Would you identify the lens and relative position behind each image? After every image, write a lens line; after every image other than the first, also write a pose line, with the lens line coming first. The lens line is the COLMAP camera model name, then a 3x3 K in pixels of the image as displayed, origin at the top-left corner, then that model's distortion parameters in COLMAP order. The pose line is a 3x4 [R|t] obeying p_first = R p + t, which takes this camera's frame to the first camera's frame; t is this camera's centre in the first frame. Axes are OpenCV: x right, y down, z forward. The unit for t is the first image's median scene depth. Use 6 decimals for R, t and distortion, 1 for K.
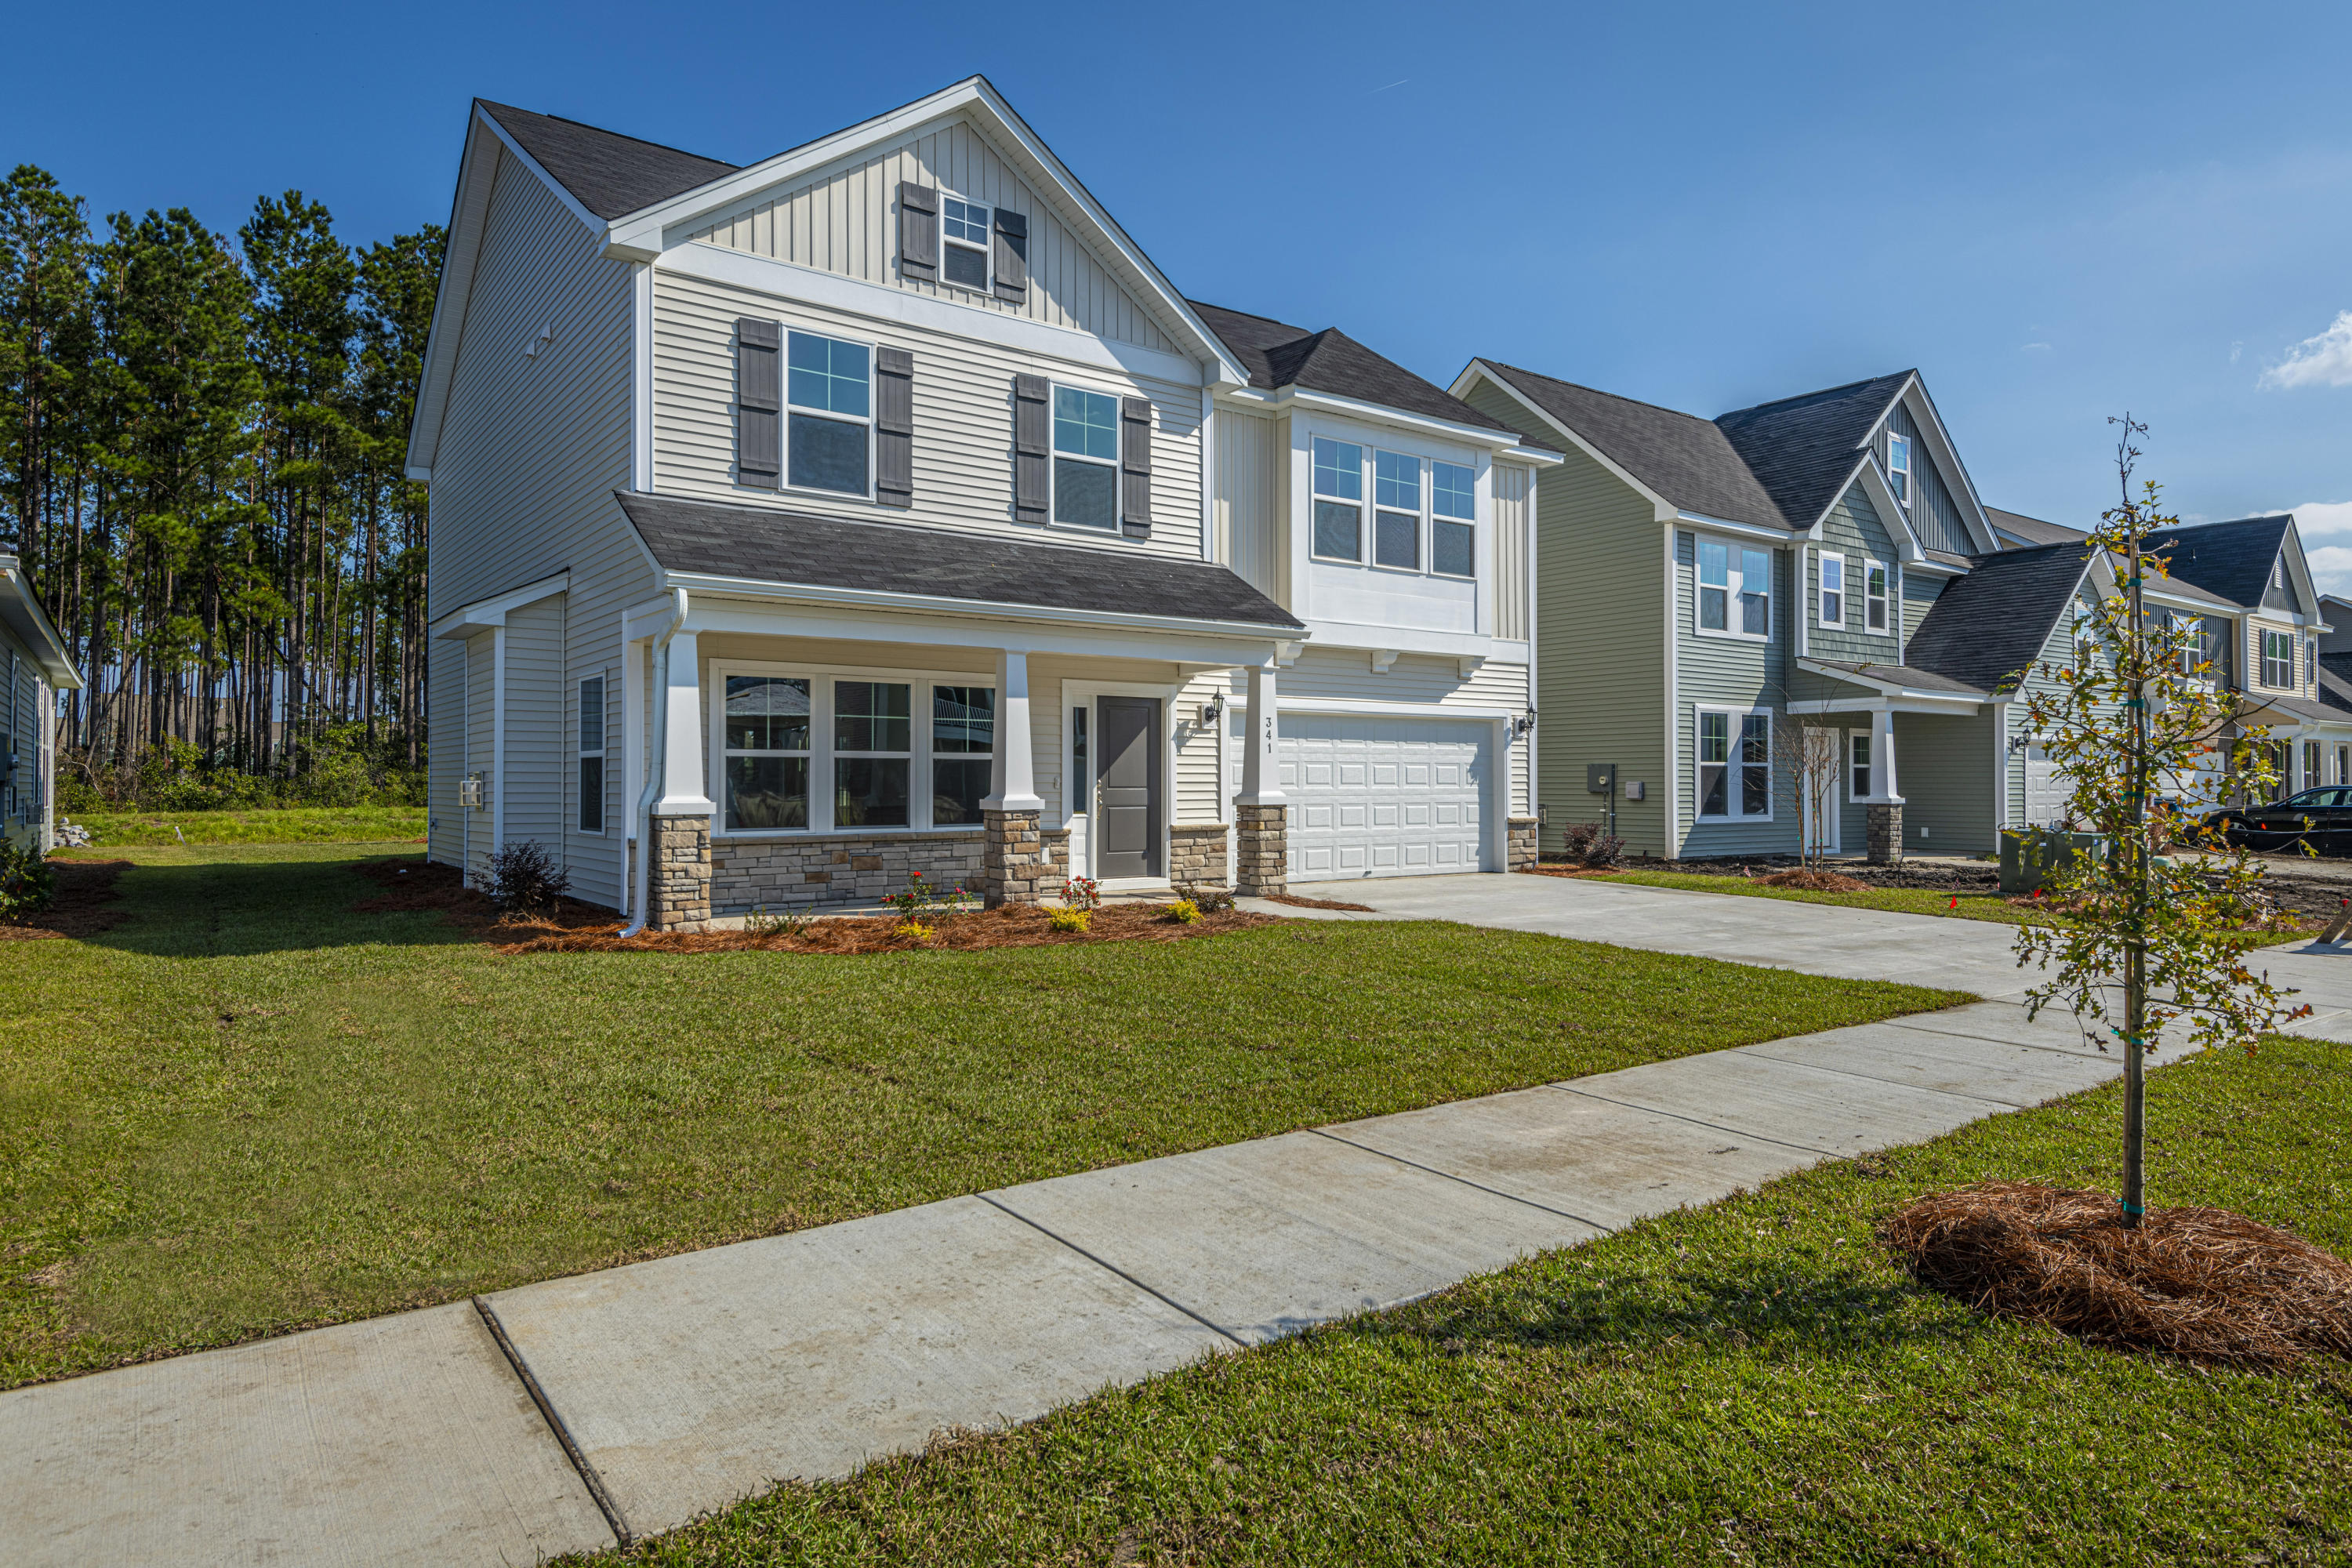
lens RADIAL K [[1342.5, 0, 1176.0], [0, 1342.5, 784.0], [0, 0, 1]] dist [0.002157, 0.000152]
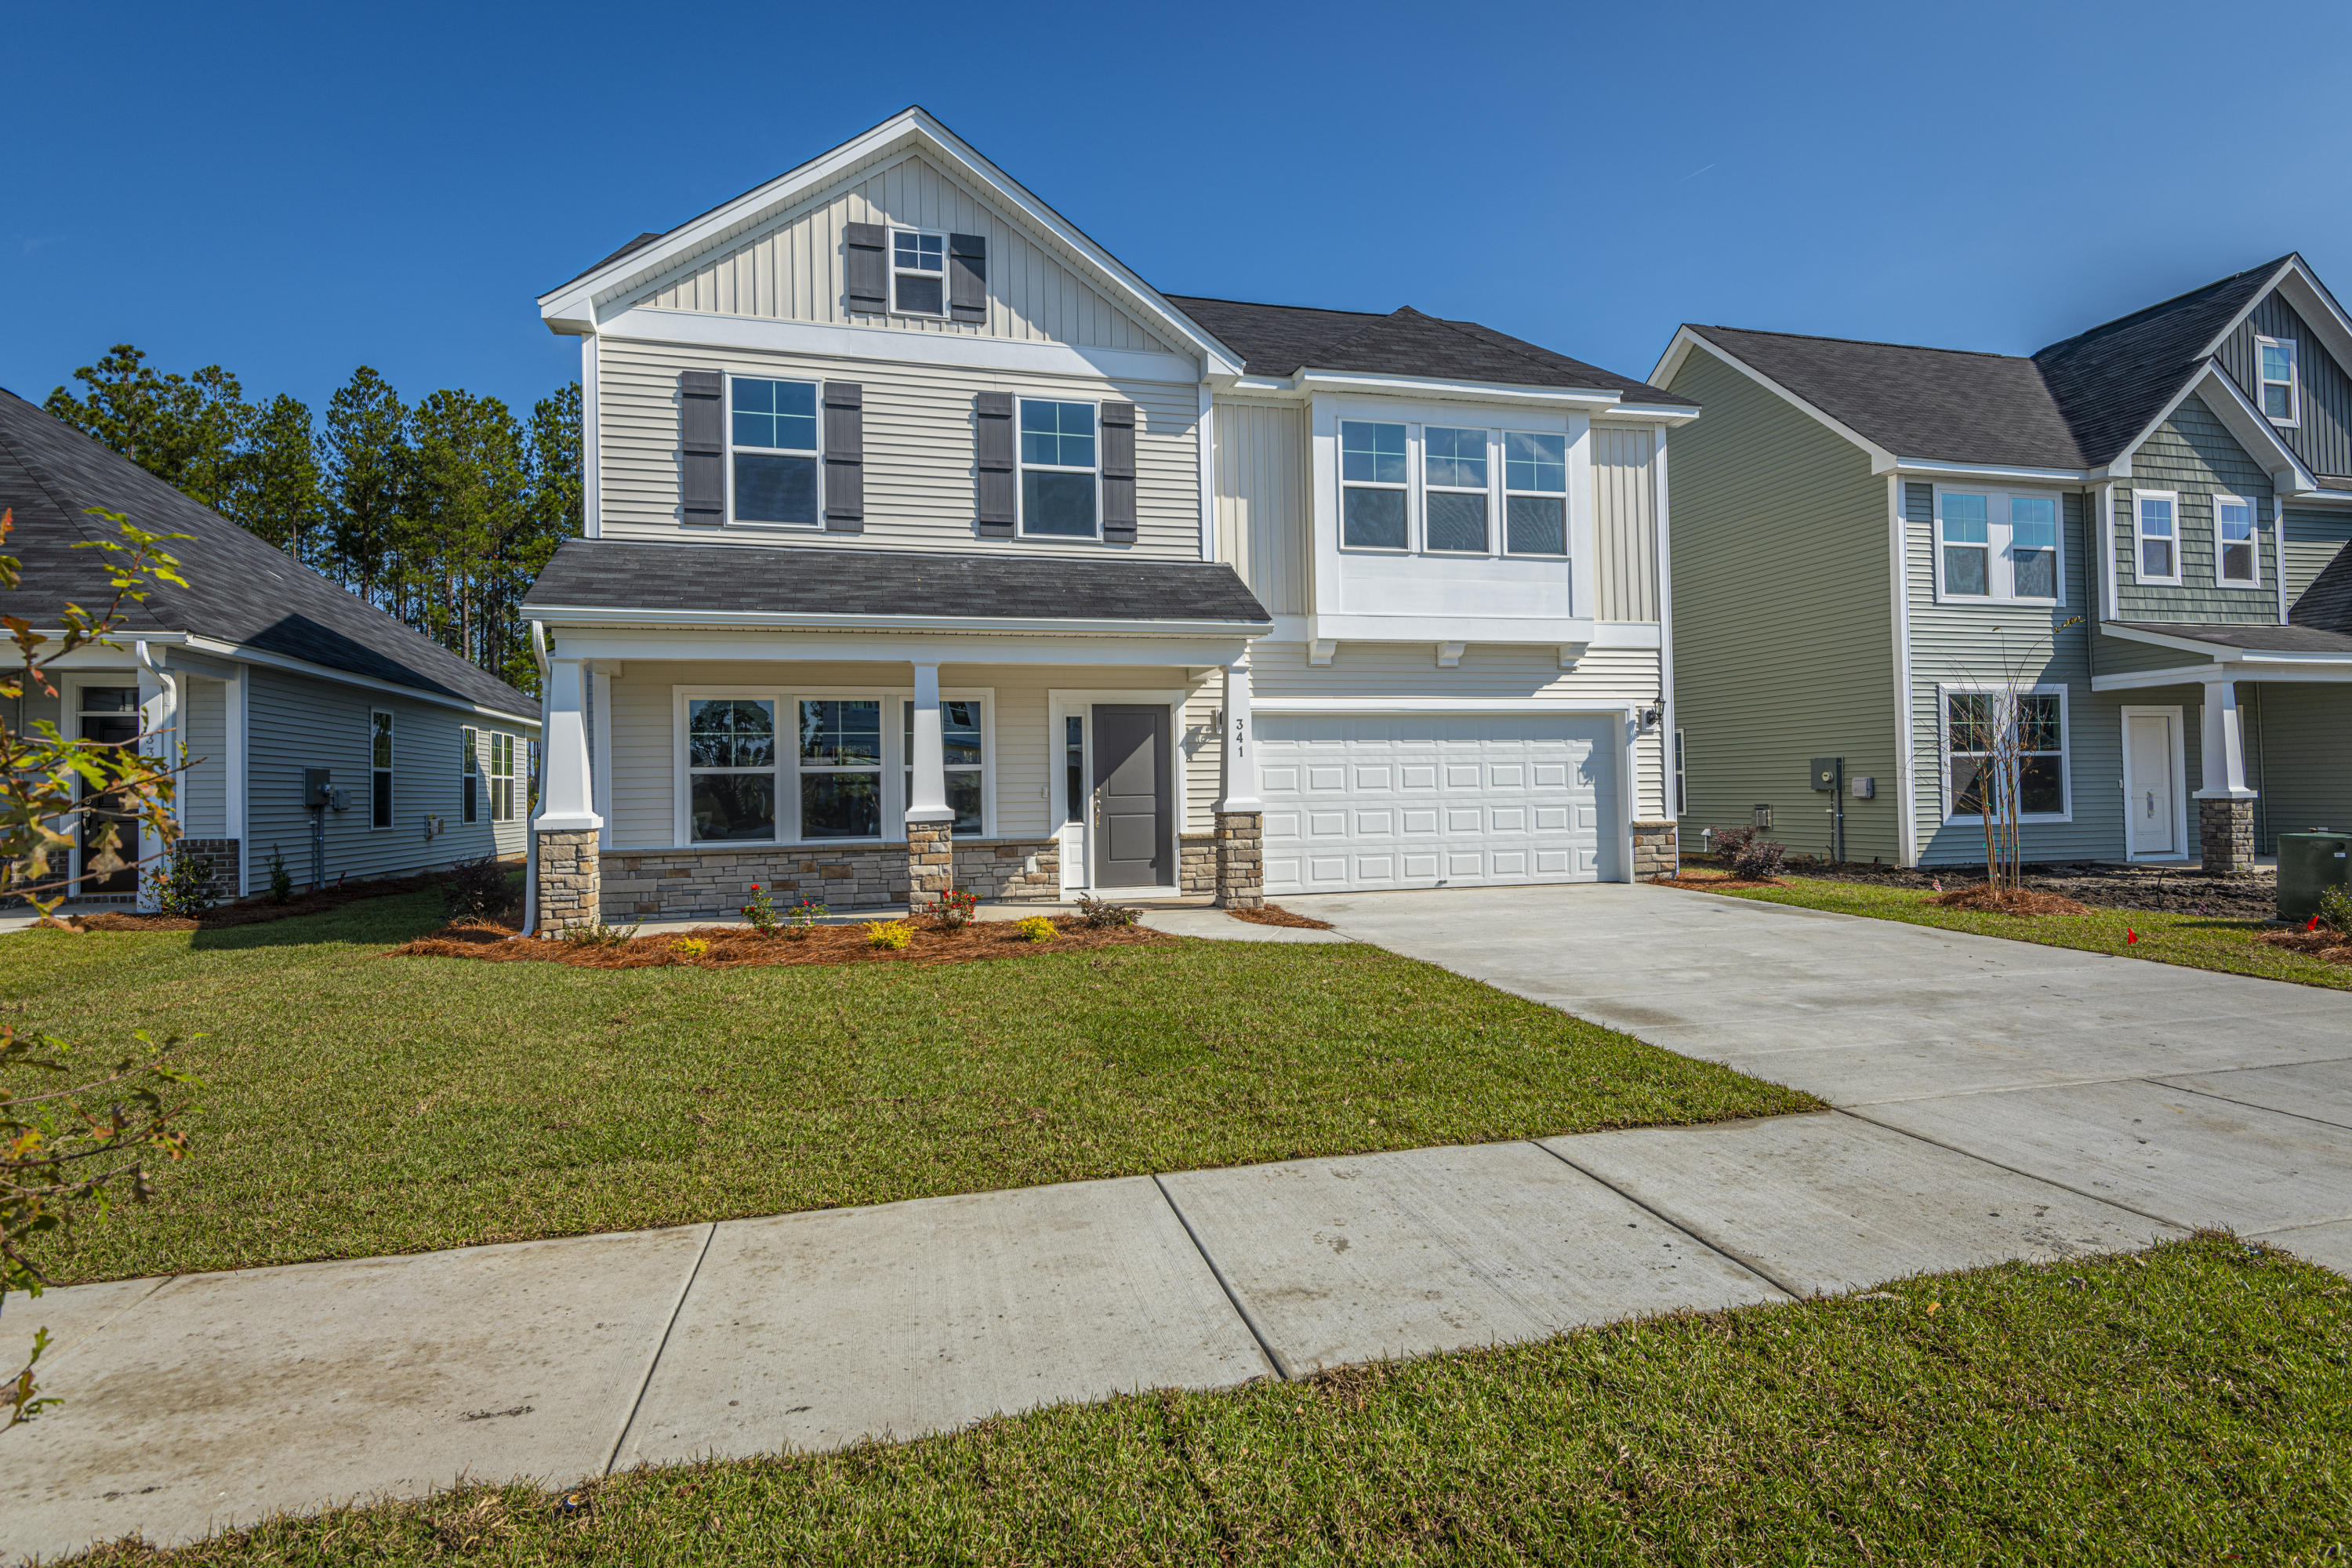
lens RADIAL K [[1152.5, 0, 1181.4], [0, 1152.5, 774.0], [0, 0, 1]] dist [0.015877, -0.016098]
pose [[0.932022, -0.021648, -0.361754, 0.303924], [0.017040, 0.999728, -0.015925, 0.000919], [0.362000, 0.008678, 0.932138, 0.217551]]
